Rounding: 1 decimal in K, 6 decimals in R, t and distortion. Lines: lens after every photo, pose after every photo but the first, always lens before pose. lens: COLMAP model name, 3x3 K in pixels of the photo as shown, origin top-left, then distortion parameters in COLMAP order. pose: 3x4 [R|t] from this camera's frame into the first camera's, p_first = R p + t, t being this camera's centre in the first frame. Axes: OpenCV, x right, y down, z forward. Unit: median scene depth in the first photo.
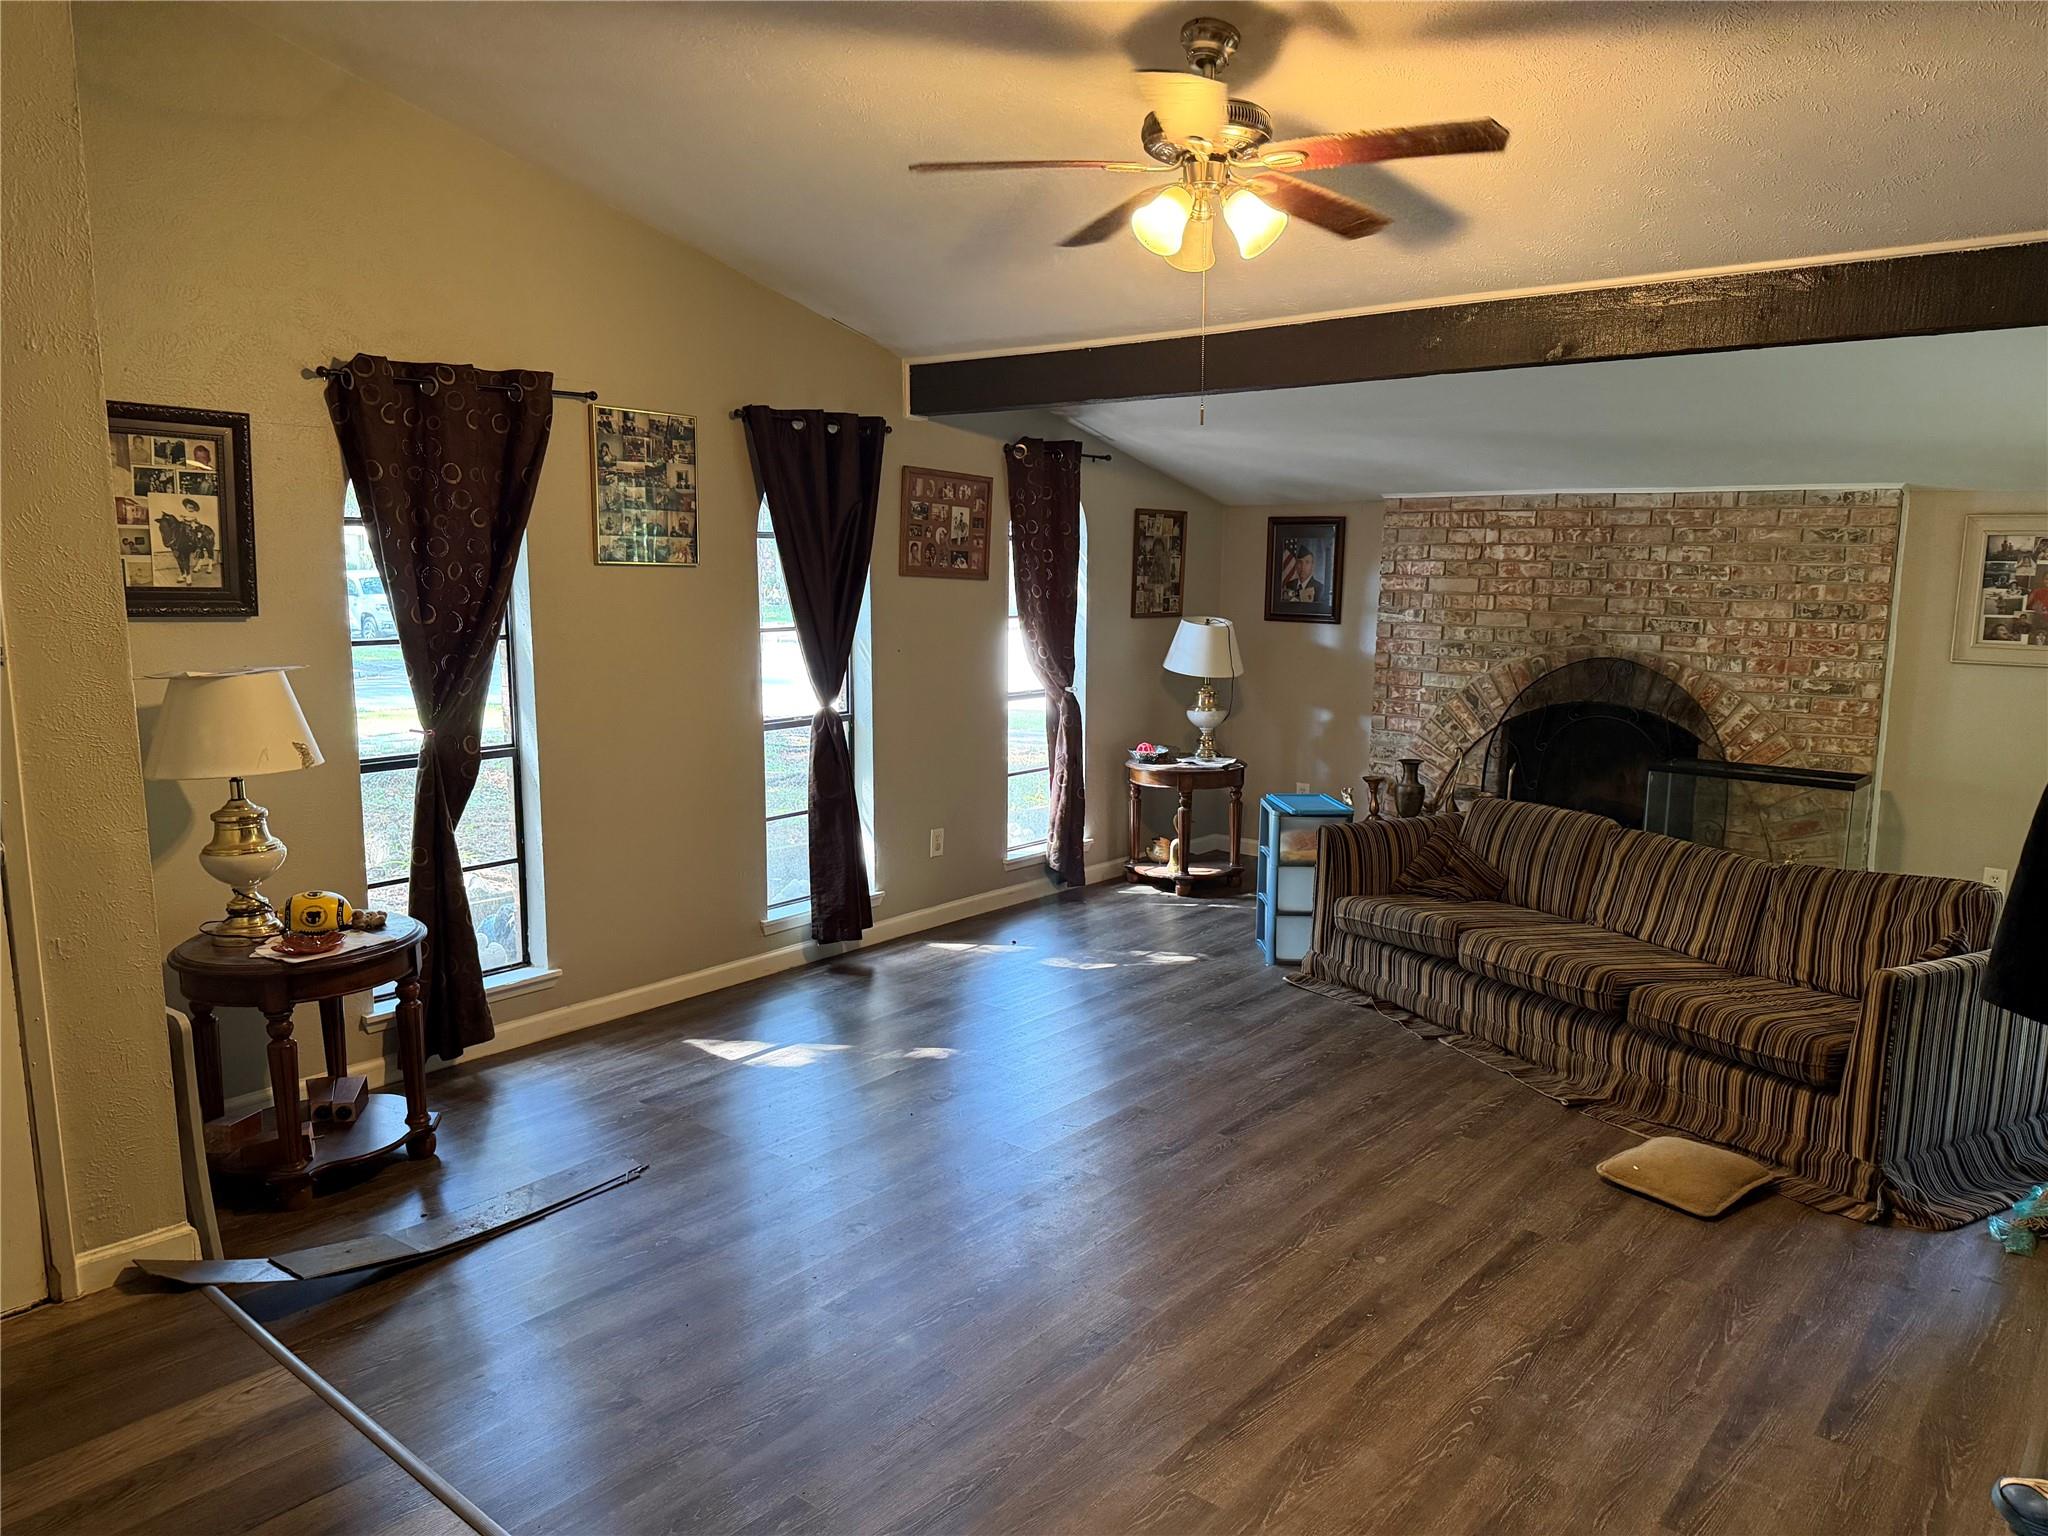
lens RADIAL K [[1451.3, 0, 1024.0], [0, 1451.3, 768.0], [0, 0, 1]] dist [0.152012, -0.197453]
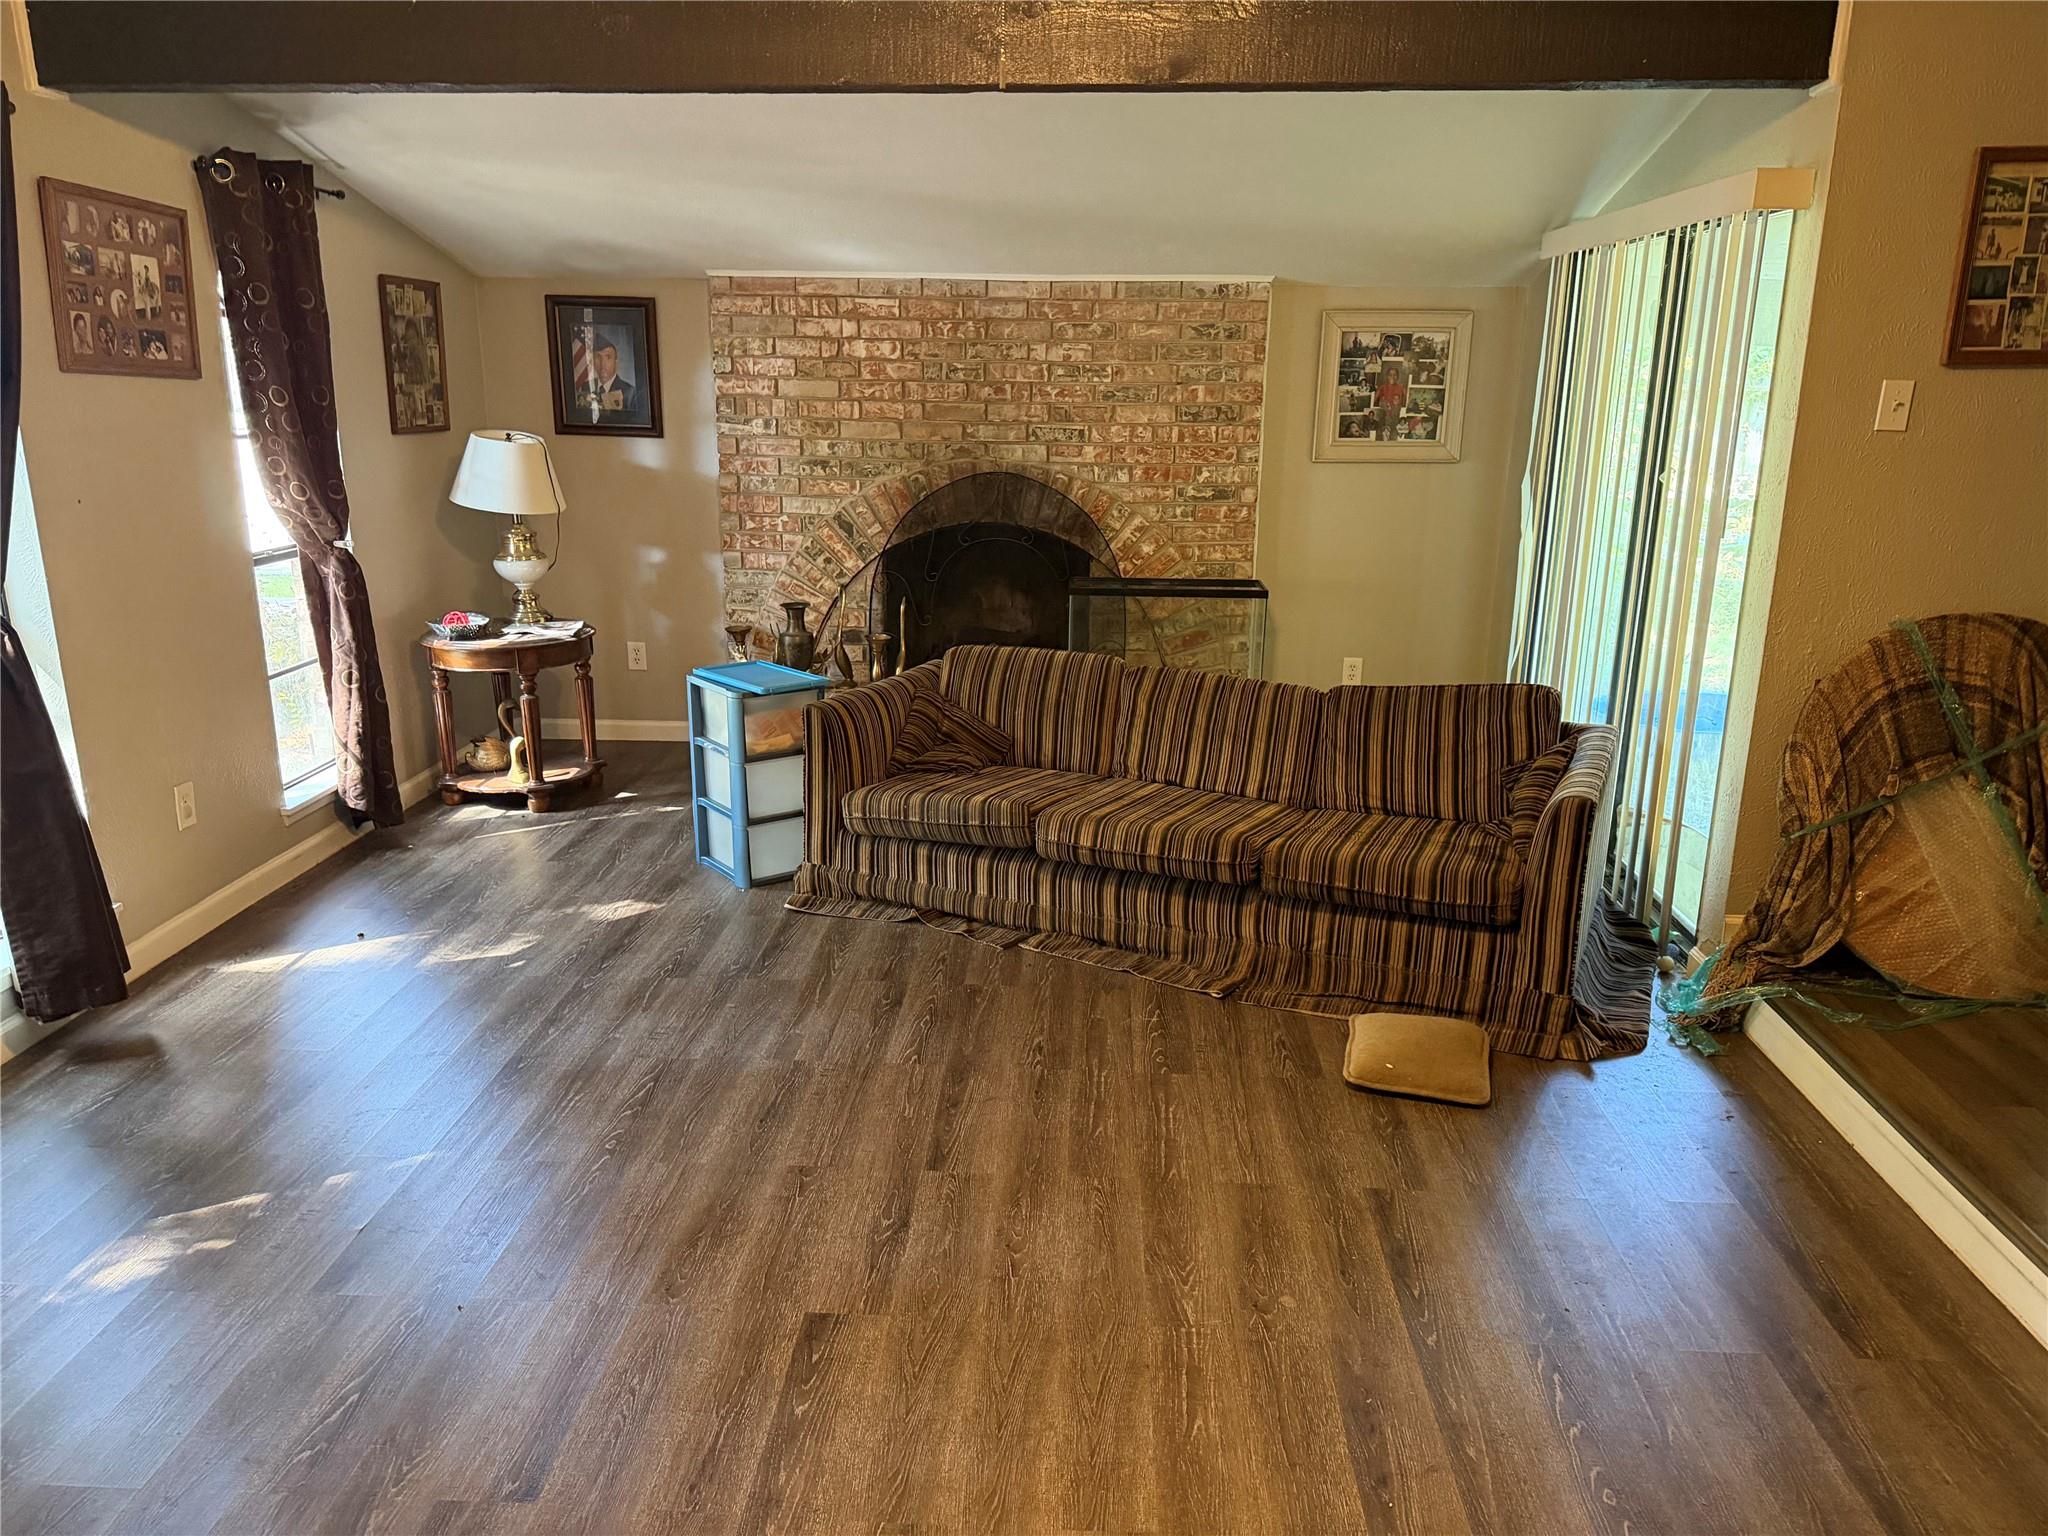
lens RADIAL K [[1451.3, 0, 1024.0], [0, 1451.3, 768.0], [0, 0, 1]] dist [0.152012, -0.197453]
pose [[0.805218, -0.159422, 0.571147, -0.137588], [0.087526, 0.984586, 0.151427, -0.031639], [-0.586484, -0.071942, 0.806760, 0.272715]]
